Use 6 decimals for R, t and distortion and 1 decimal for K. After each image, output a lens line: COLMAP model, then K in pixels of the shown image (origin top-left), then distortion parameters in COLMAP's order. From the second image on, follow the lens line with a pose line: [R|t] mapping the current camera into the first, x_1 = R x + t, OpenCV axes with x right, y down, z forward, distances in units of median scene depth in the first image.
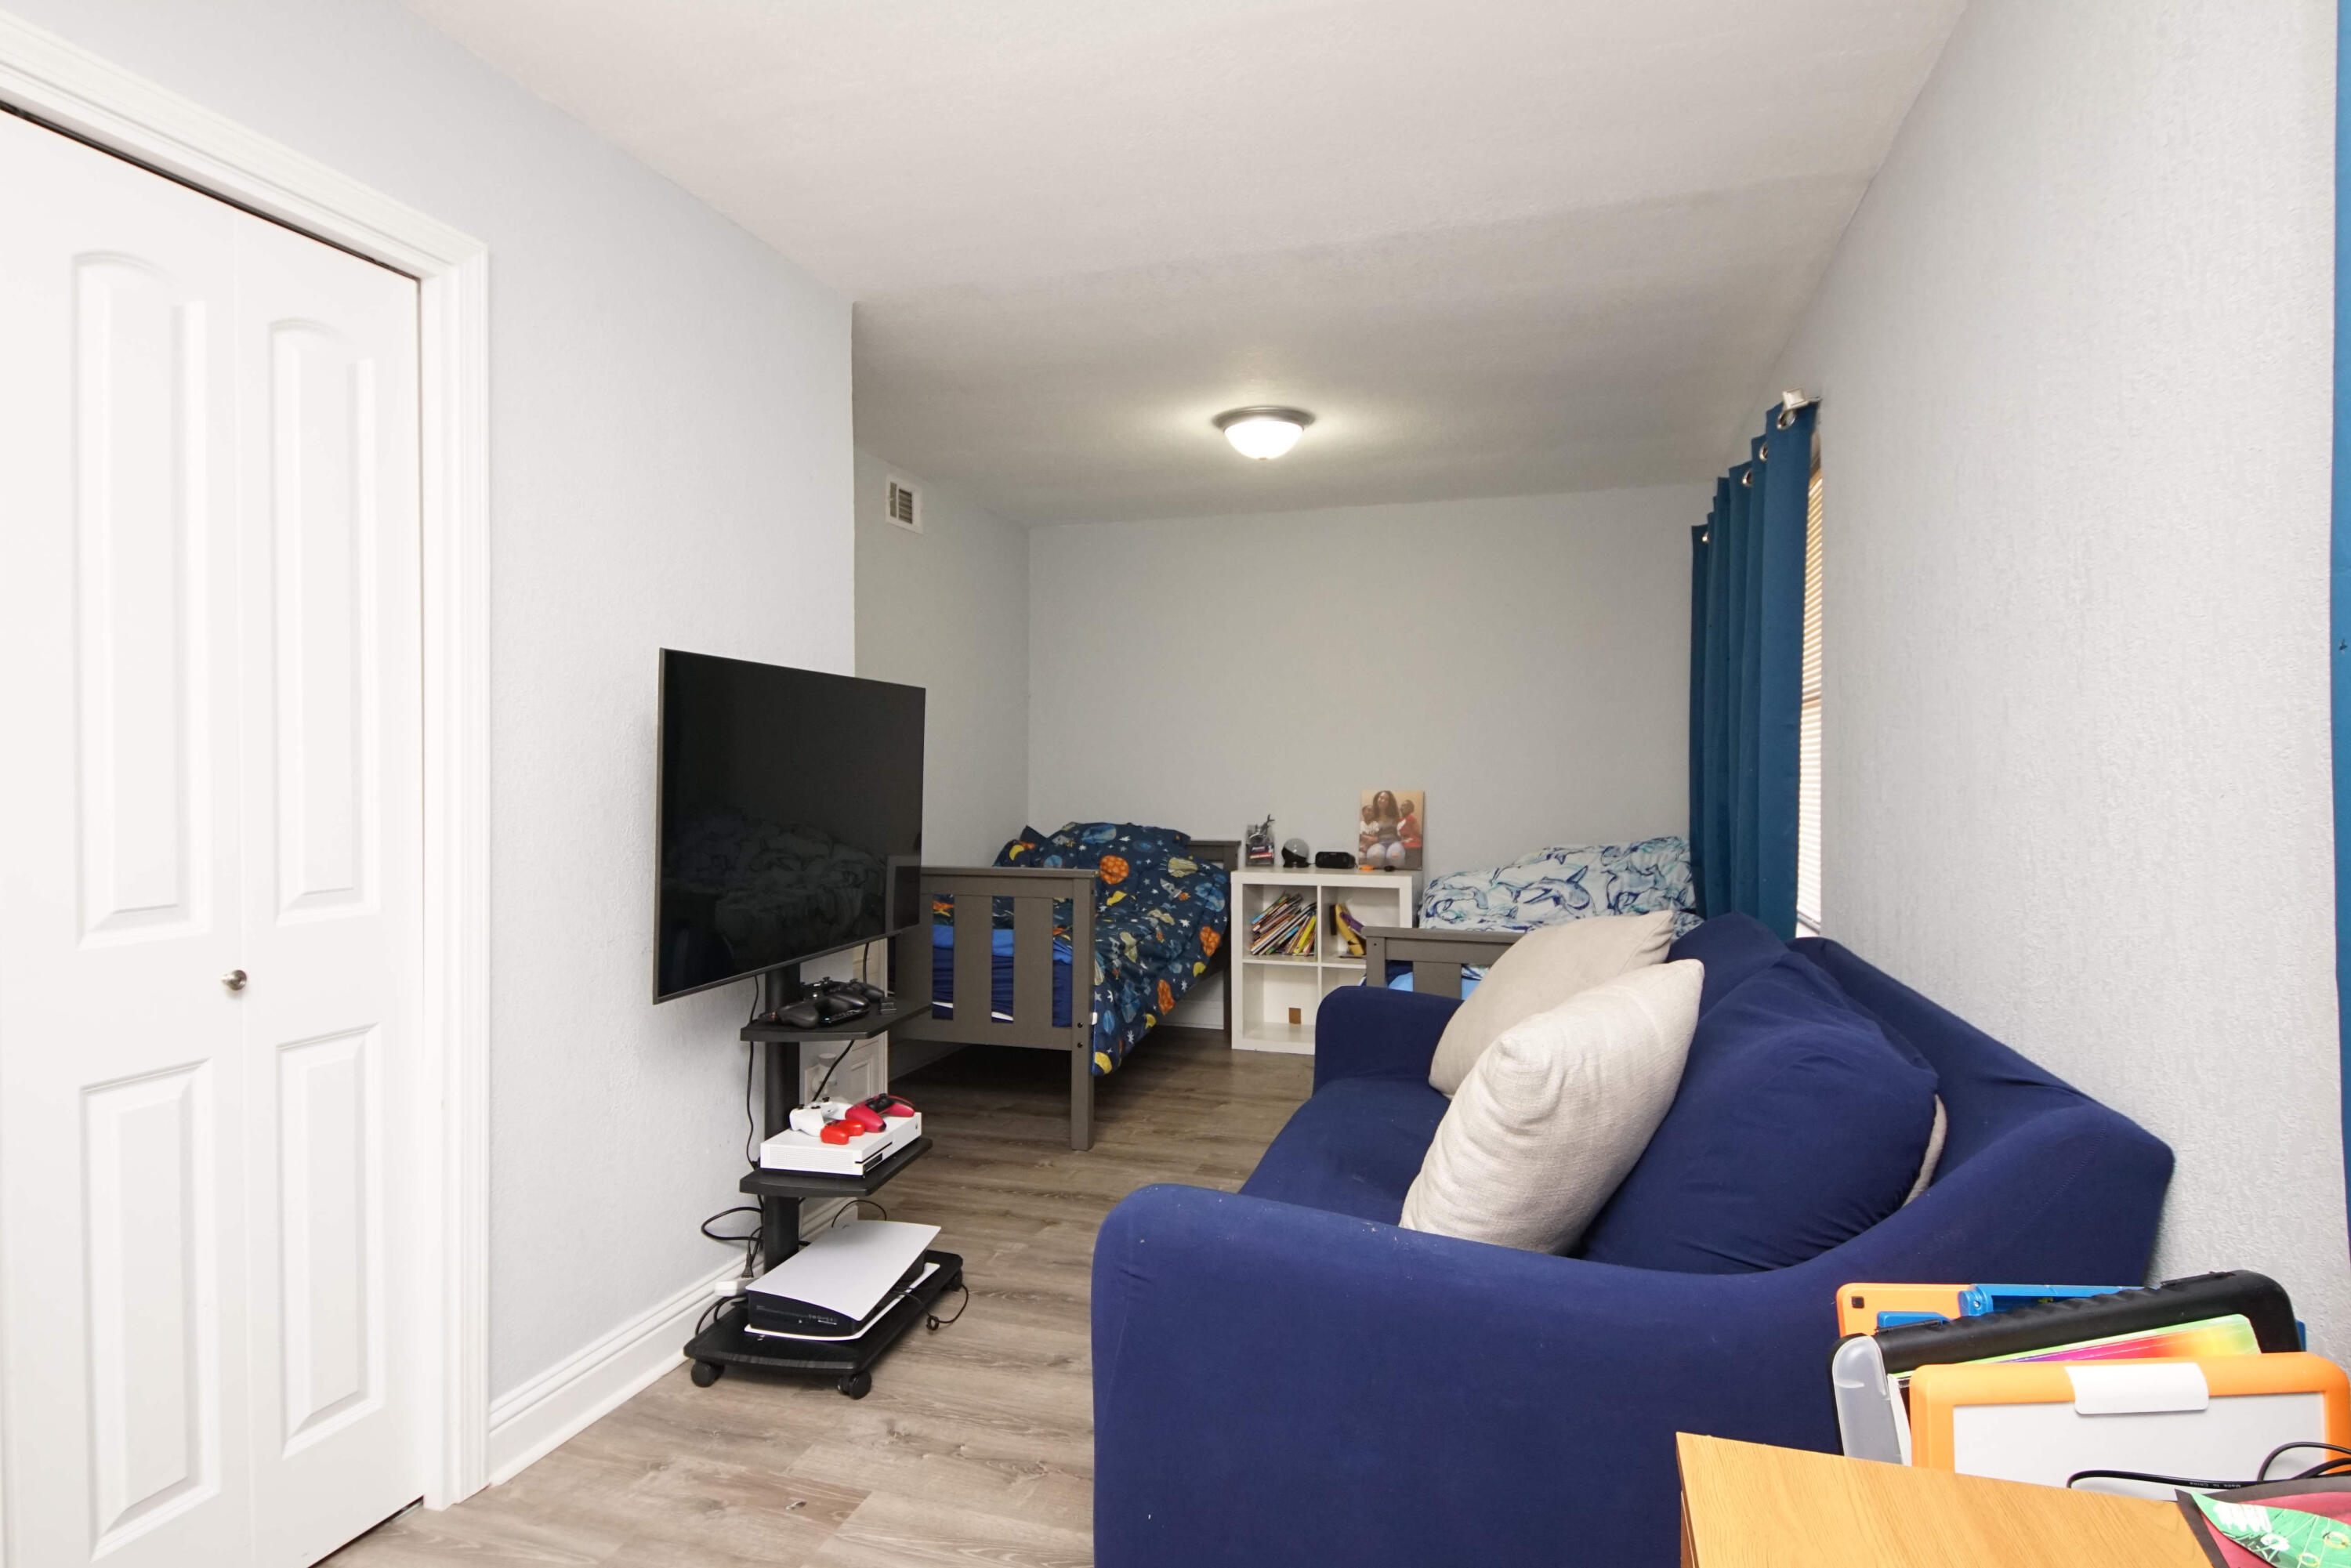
lens RADIAL K [[1260.2, 0, 1188.6], [0, 1260.2, 765.5], [0, 0, 1]] dist [0.033966, -0.030628]
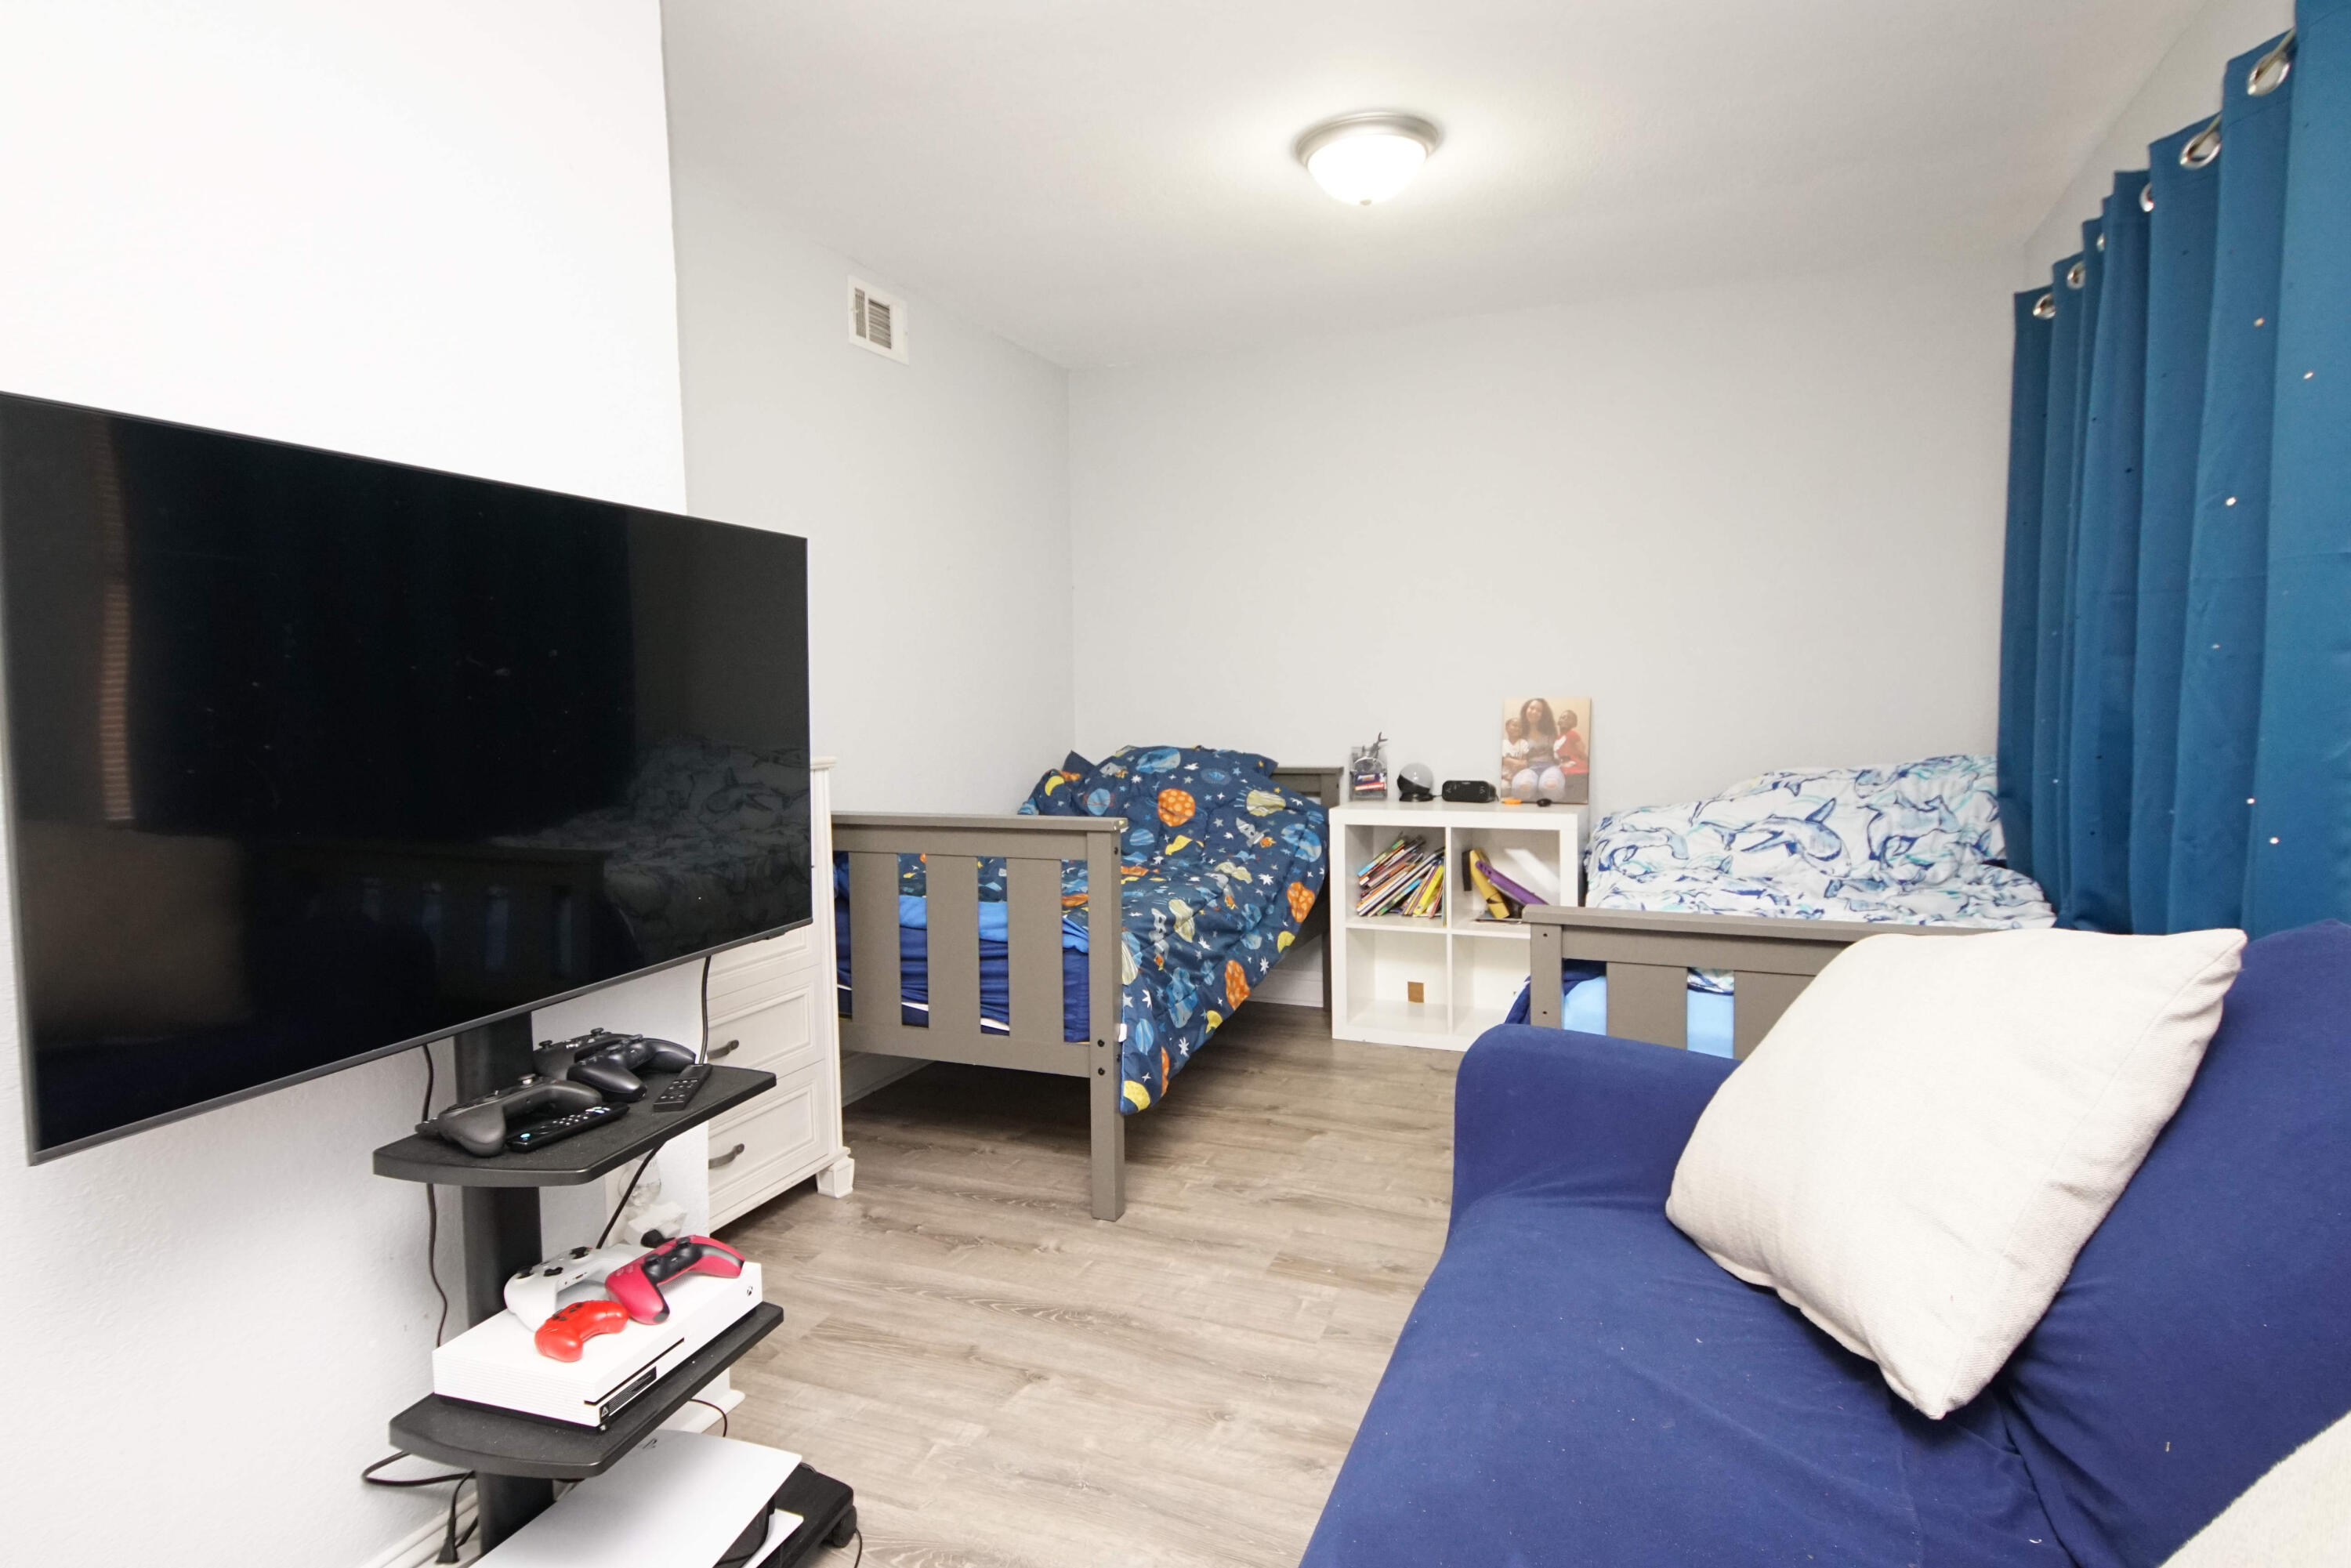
lens RADIAL K [[1260.2, 0, 1153.7], [0, 1260.2, 775.4], [0, 0, 1]] dist [0.033966, -0.030628]
pose [[0.993013, -0.009595, -0.117612, 0.020485], [0.018165, 0.997238, 0.072013, 0.008751], [0.116596, -0.073646, 0.990445, 0.268390]]
